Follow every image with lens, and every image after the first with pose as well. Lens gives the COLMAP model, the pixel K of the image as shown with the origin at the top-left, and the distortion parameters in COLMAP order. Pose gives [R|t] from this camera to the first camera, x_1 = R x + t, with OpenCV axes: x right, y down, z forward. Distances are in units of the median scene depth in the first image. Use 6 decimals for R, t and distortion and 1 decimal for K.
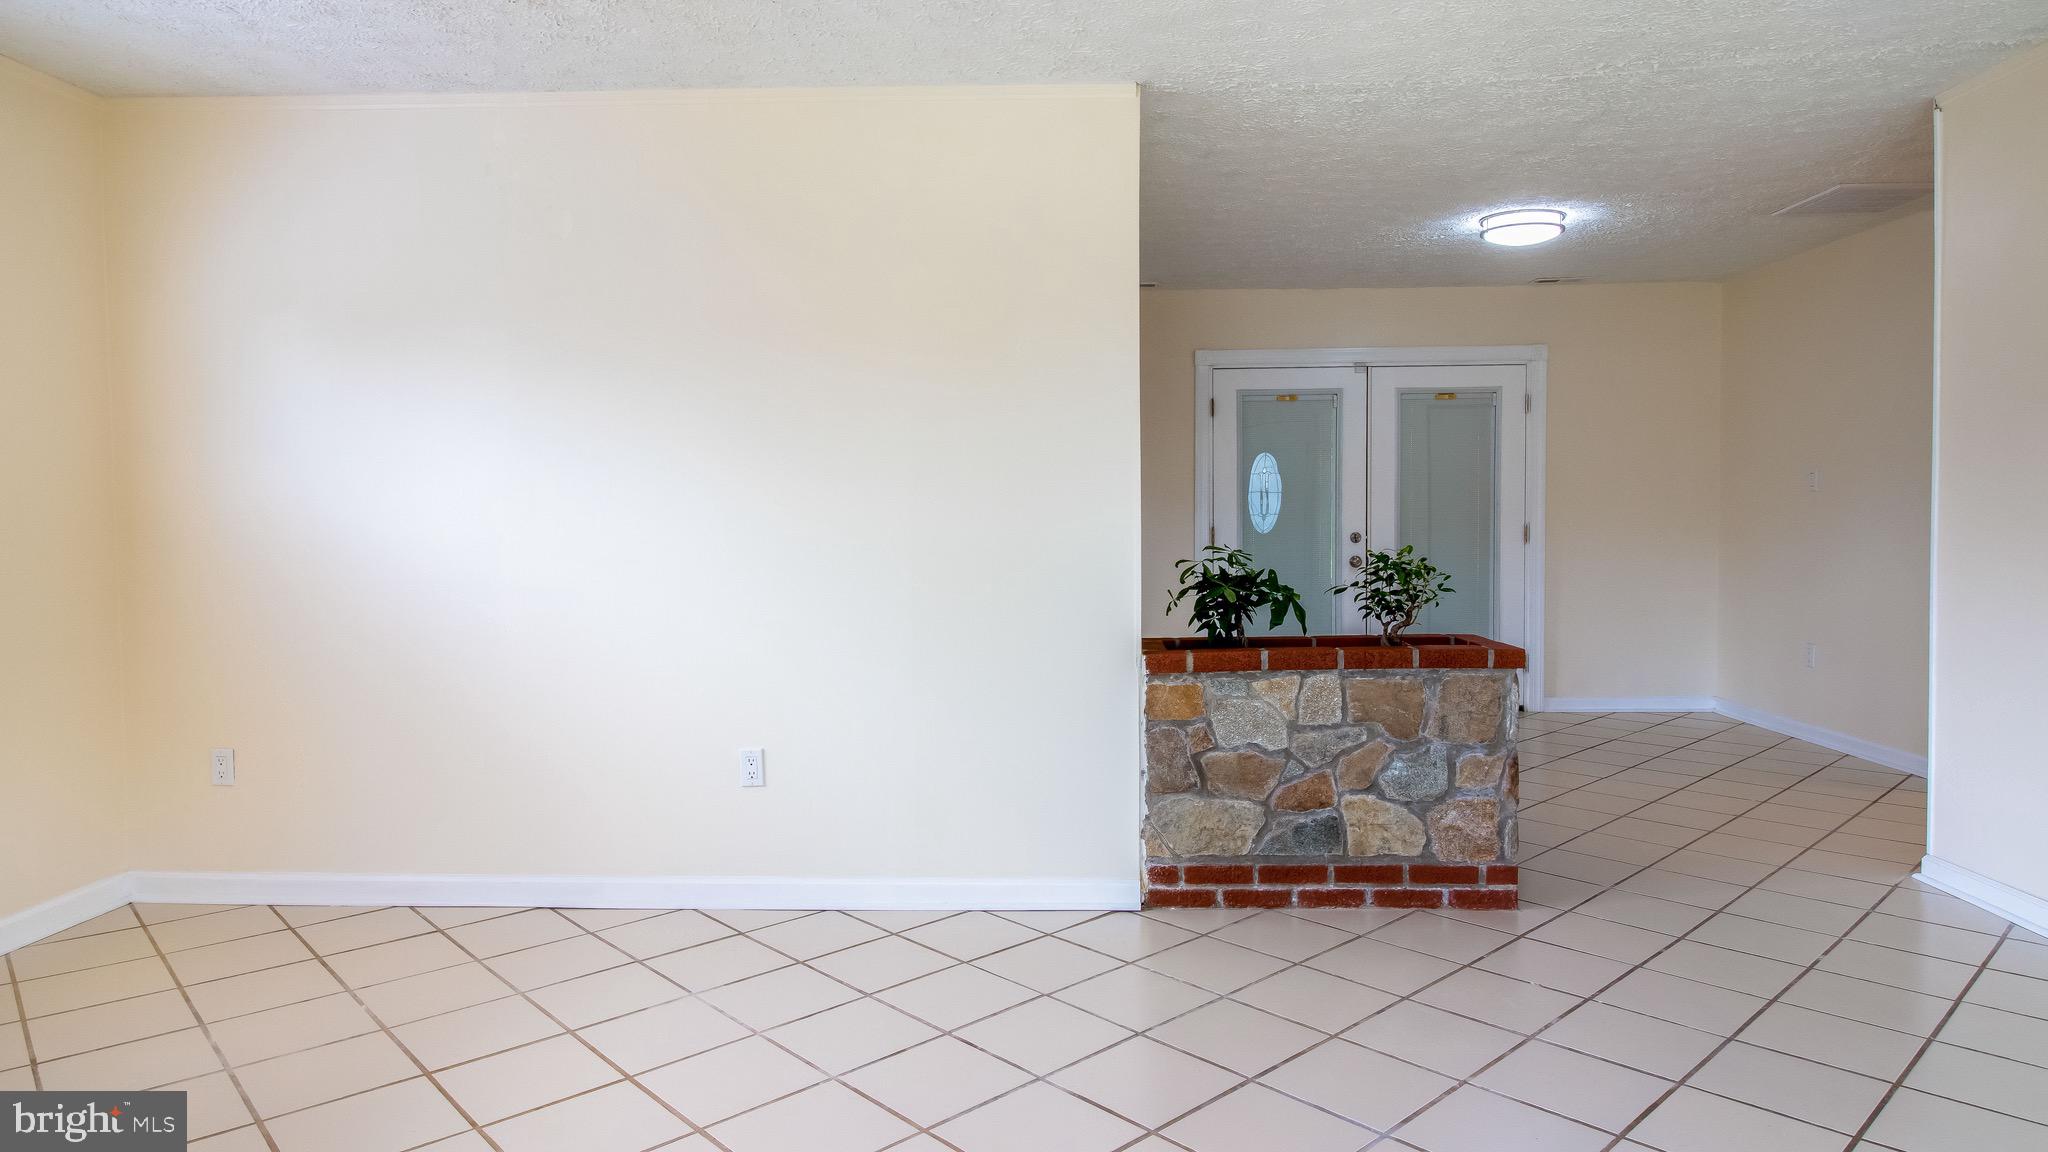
lens RADIAL K [[1228.3, 0, 1027.2], [0, 1228.3, 592.8], [0, 0, 1]] dist [-0.005241, 0.001624]
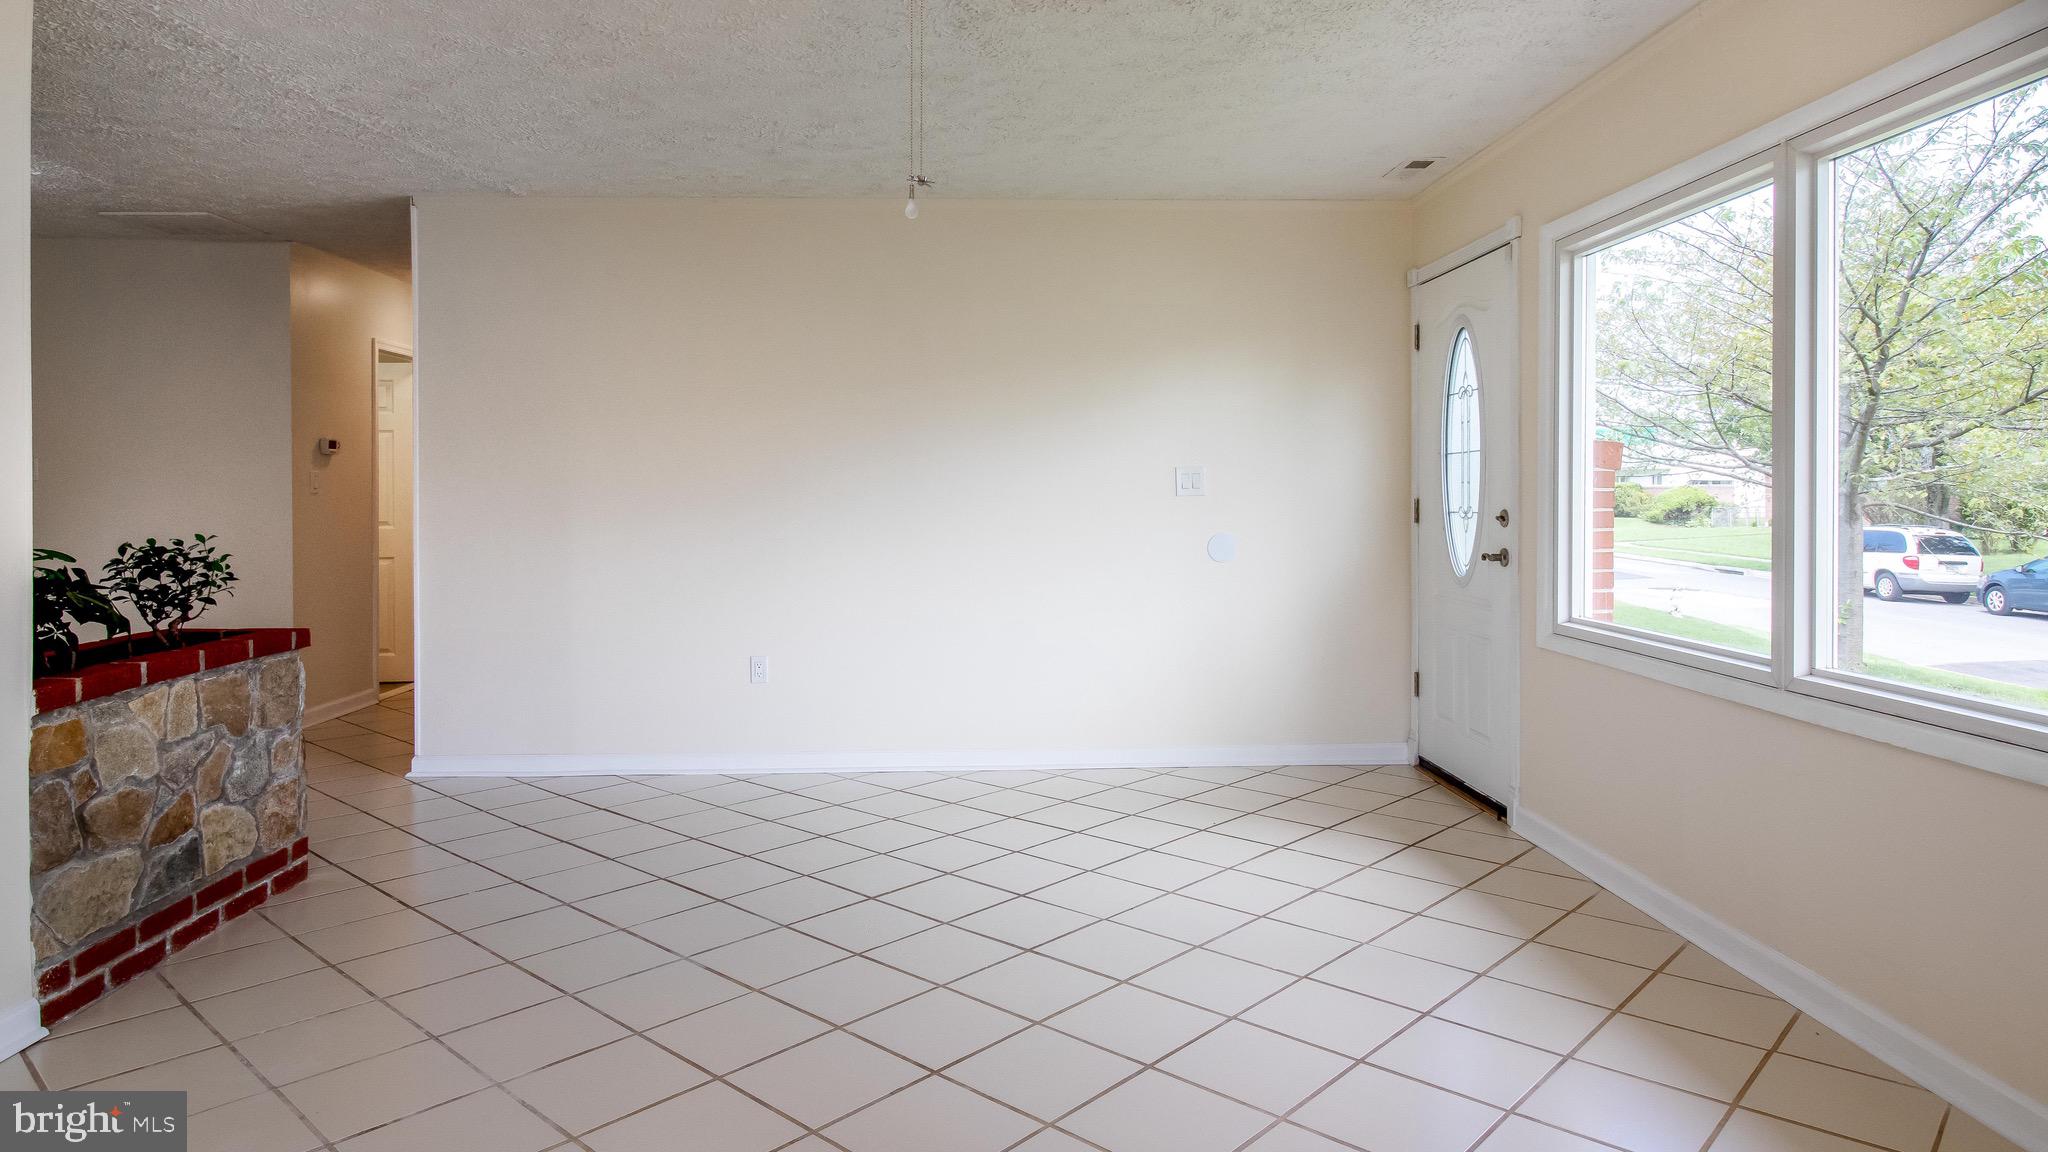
lens RADIAL K [[1228.3, 0, 1023.2], [0, 1228.3, 562.7], [0, 0, 1]] dist [-0.005241, 0.001624]
pose [[-0.079195, -0.048326, 0.995687, -0.679117], [0.070993, 0.996015, 0.053988, -0.022715], [-0.994328, 0.074963, -0.075449, 0.452980]]
